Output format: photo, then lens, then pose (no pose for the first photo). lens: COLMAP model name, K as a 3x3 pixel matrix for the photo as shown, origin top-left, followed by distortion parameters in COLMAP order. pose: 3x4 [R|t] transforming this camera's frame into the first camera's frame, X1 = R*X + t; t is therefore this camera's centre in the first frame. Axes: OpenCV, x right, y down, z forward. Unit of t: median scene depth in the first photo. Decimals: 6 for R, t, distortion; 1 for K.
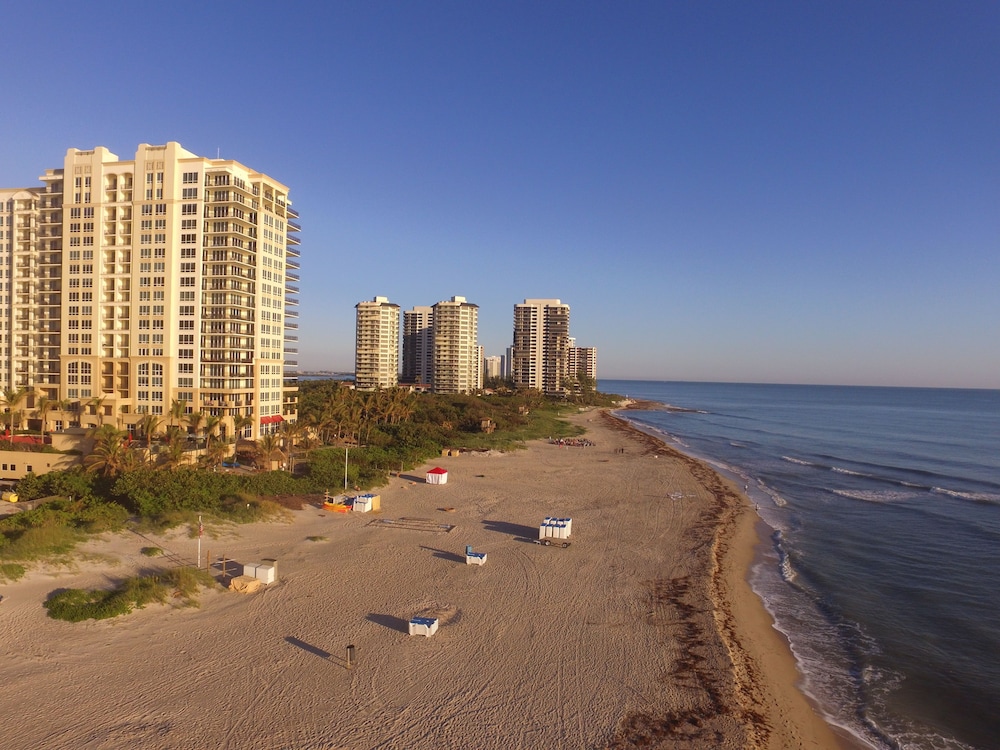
lens RADIAL K [[669.6, 0, 492.2], [0, 669.6, 391.7], [0, 0, 1]] dist [-0.125352, 0.082070]
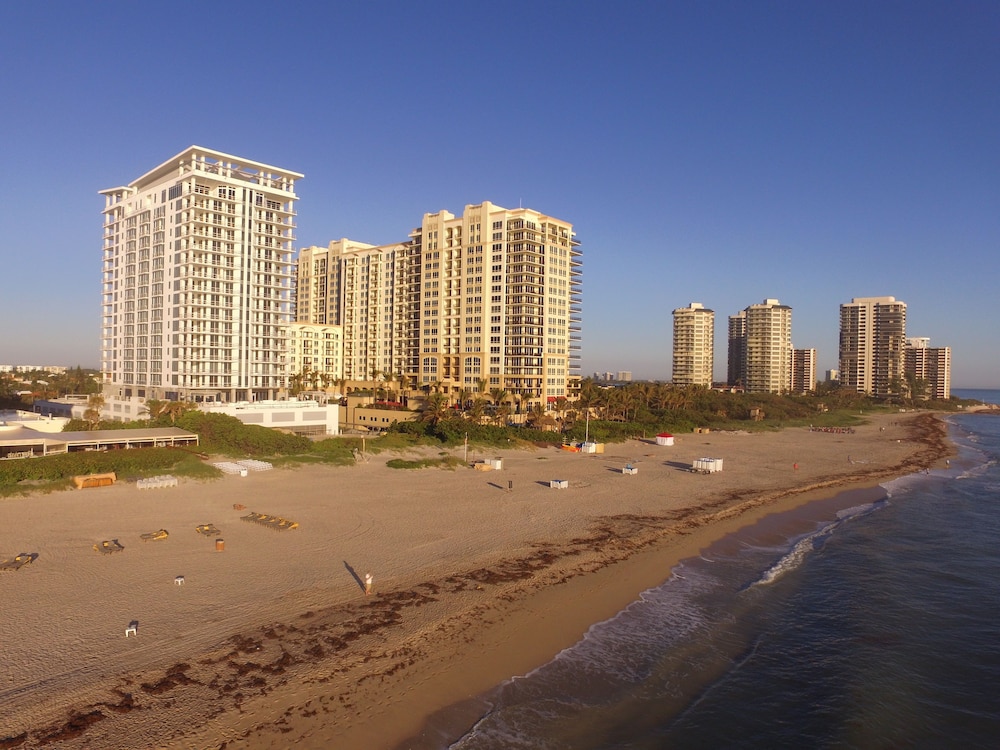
lens RADIAL K [[669.6, 0, 493.7], [0, 669.6, 390.7], [0, 0, 1]] dist [-0.125352, 0.082070]
pose [[0.869055, 0.003282, -0.494704, 0.233934], [-0.011028, 0.999858, -0.012740, 0.046570], [0.494592, 0.016528, 0.868968, -0.245028]]
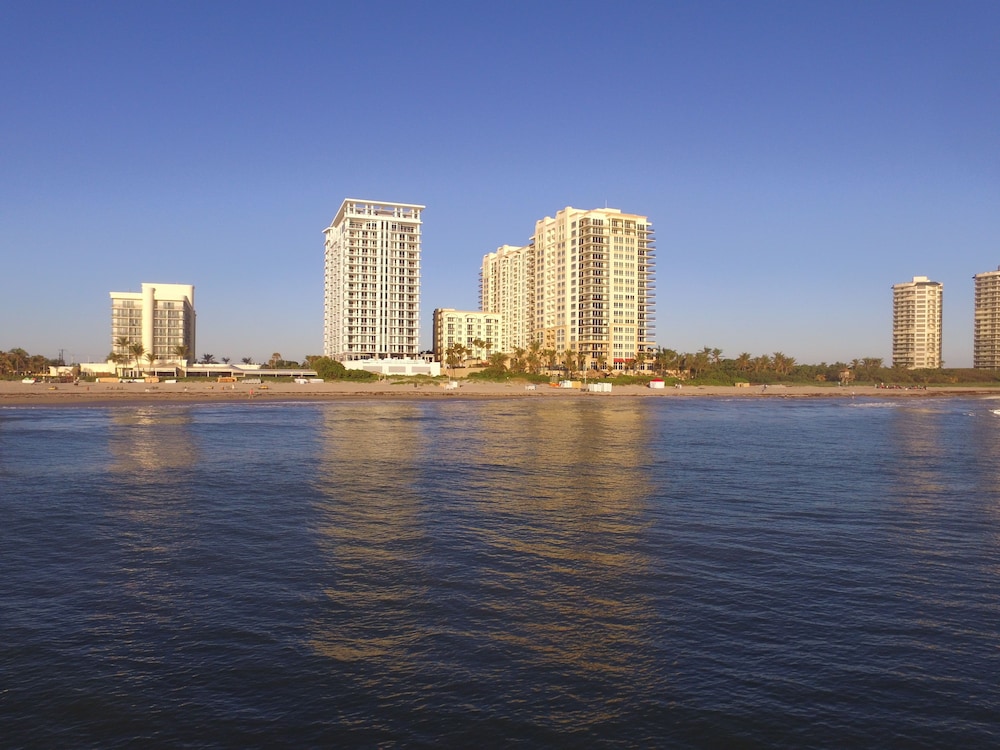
lens RADIAL K [[669.6, 0, 489.7], [0, 669.6, 383.1], [0, 0, 1]] dist [-0.125352, 0.082070]
pose [[0.535454, -0.009247, -0.844514, 0.921568], [-0.015524, 0.999663, -0.020788, 0.144803], [0.844422, 0.024241, 0.535130, -0.165070]]
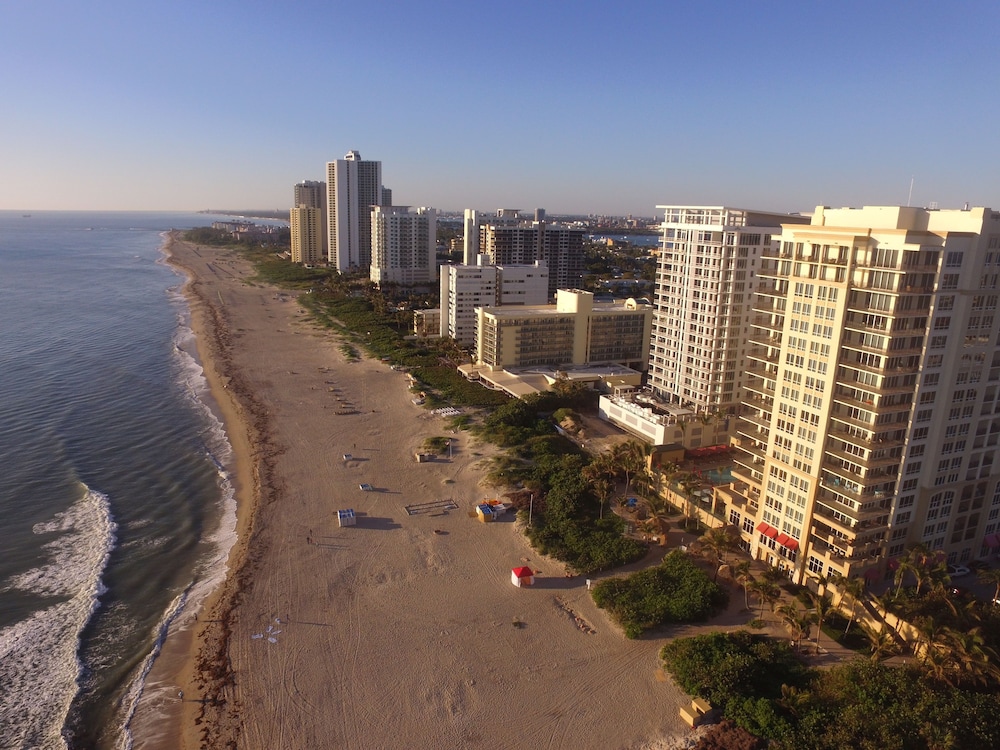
lens RADIAL K [[669.6, 0, 501.8], [0, 669.6, 374.6], [0, 0, 1]] dist [-0.125352, 0.082070]
pose [[-0.835780, 0.089697, -0.541688, 0.384226], [-0.054996, 0.967929, 0.245132, -0.344092], [0.546303, 0.234667, -0.804043, 1.489206]]
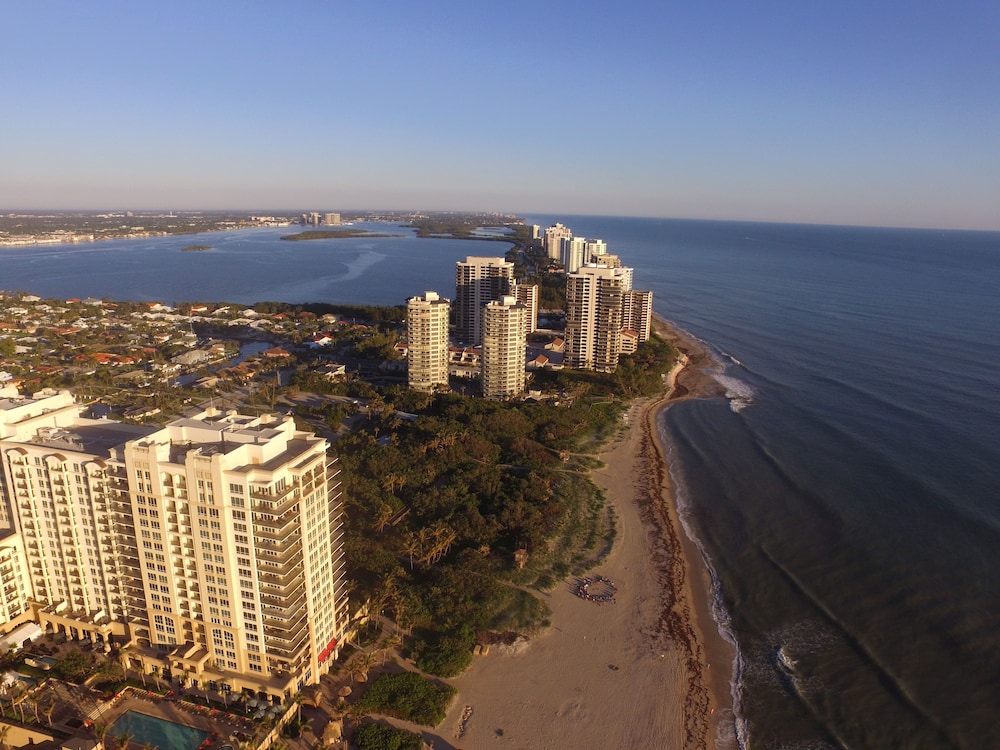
lens RADIAL K [[669.6, 0, 496.0], [0, 669.6, 393.2], [0, 0, 1]] dist [-0.125352, 0.082070]
pose [[0.996149, 0.023550, -0.084456, 0.059555], [-0.002901, 0.971578, 0.236701, -0.719834], [0.087630, -0.235544, 0.967905, 0.000919]]
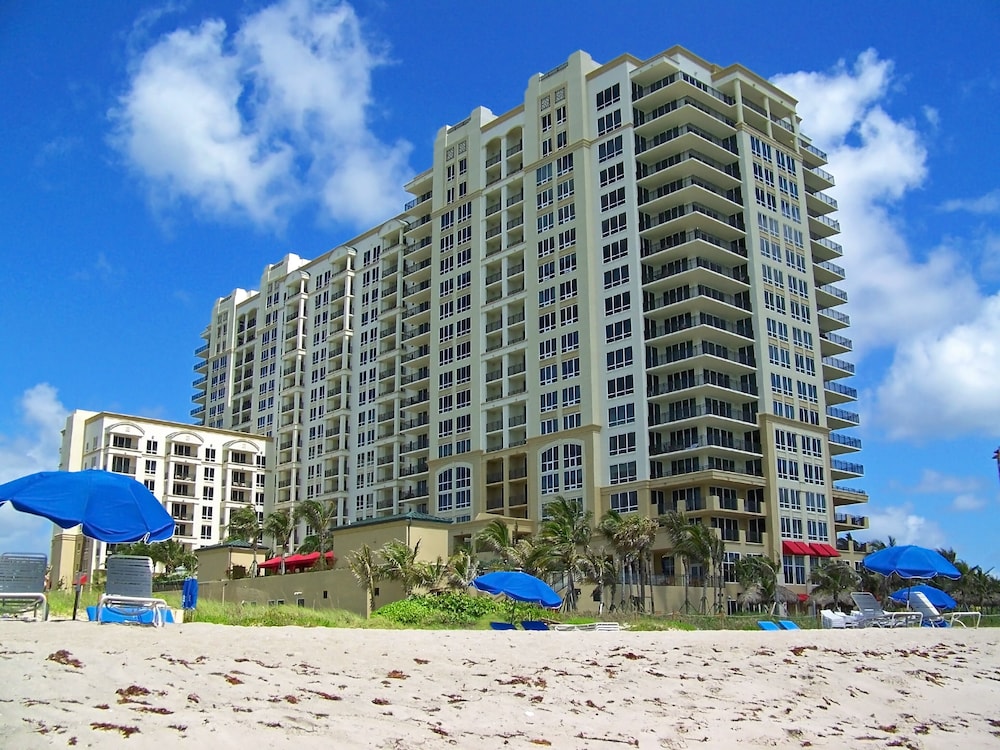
lens RADIAL K [[1039.6, 0, 501.2], [0, 1039.6, 373.9], [0, 0, 1]] dist [-0.198237, 0.000000]
pose [[0.786520, -0.186108, -0.588854, -0.072452], [0.009150, 0.956918, -0.290213, 0.132938], [0.617497, 0.222871, 0.754339, 0.337246]]
